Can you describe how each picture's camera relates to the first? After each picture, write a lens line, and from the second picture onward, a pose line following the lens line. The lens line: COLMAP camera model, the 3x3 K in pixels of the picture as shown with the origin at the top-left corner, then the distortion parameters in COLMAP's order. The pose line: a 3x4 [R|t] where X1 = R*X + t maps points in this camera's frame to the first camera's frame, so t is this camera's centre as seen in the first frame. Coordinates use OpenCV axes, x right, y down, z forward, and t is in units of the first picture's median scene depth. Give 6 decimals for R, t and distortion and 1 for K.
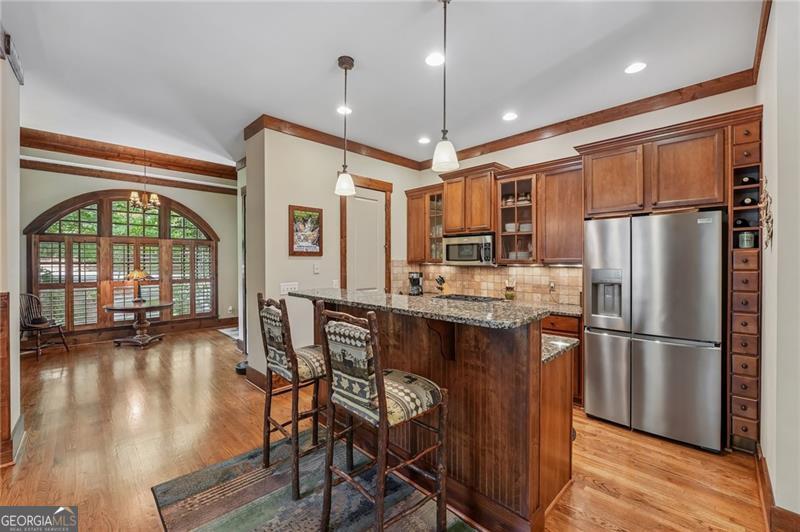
lens RADIAL K [[330.1, 0, 394.7], [0, 330.1, 263.2], [0, 0, 1]] dist [-0.012930, -0.000310]
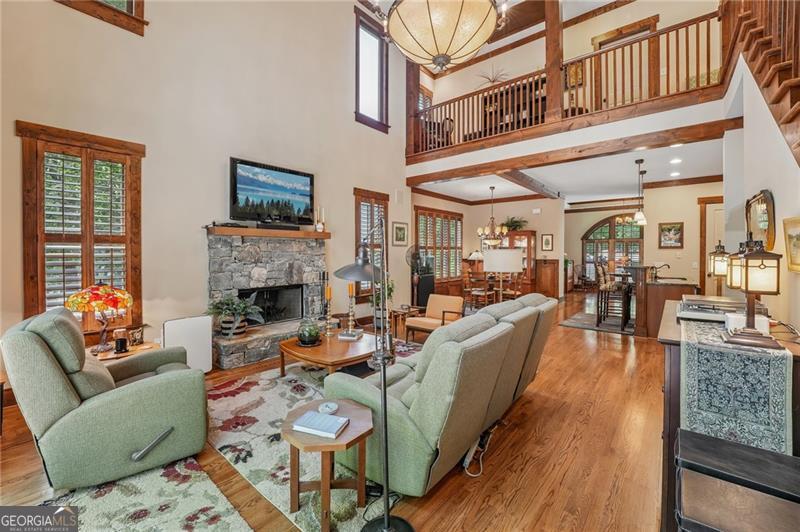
lens RADIAL K [[330.1, 0, 398.8], [0, 330.1, 257.5], [0, 0, 1]] dist [-0.012930, -0.000310]
pose [[0.107158, 0.016214, -0.994110, 1.381670], [-0.003982, 0.999866, 0.015879, 0.005395], [0.994234, 0.002257, 0.107208, -0.723707]]
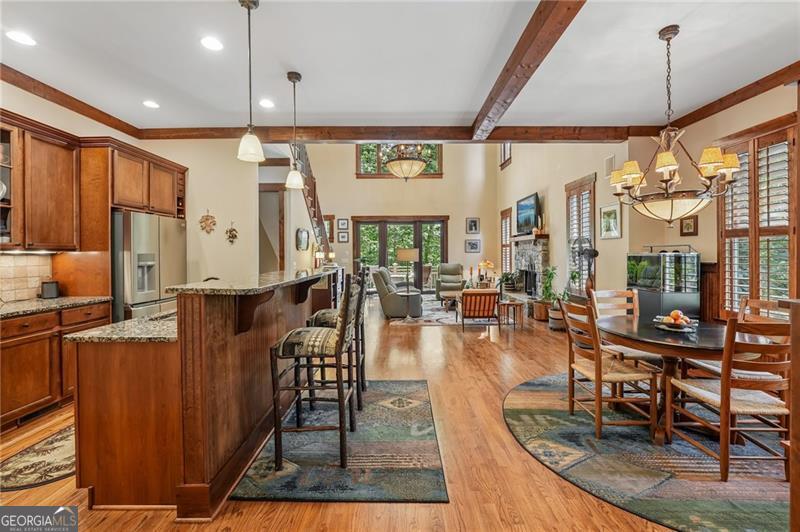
lens RADIAL K [[341.8, 0, 402.8], [0, 341.8, 259.8], [0, 0, 1]] dist [-0.022258, 0.000054]
pose [[-0.729175, -0.008444, 0.684275, -0.638317], [0.008989, 0.999719, 0.021916, 0.015062], [-0.684268, 0.022131, -0.728894, 0.866819]]
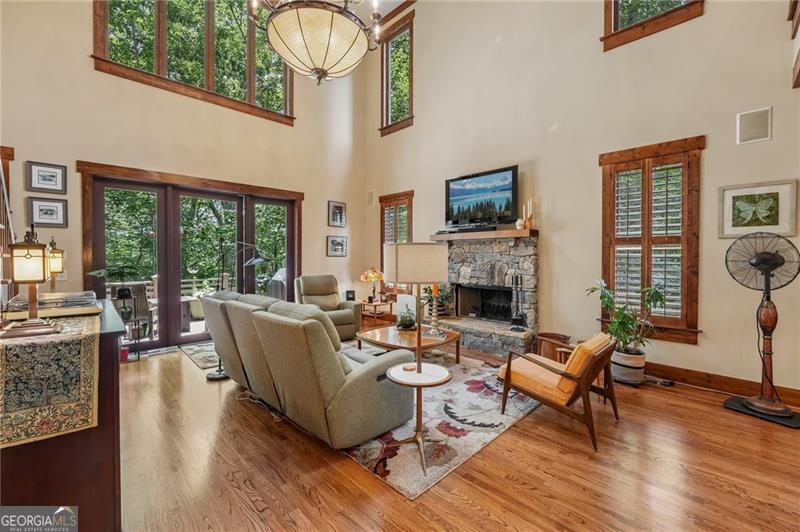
lens RADIAL K [[330.1, 0, 400.6], [0, 330.1, 267.8], [0, 0, 1]] dist [-0.012930, -0.000310]
pose [[-0.999934, -0.000011, -0.011523, 0.485165], [-0.000465, 0.999223, 0.039406, 0.013623], [0.011514, 0.039408, -0.999157, 0.215716]]
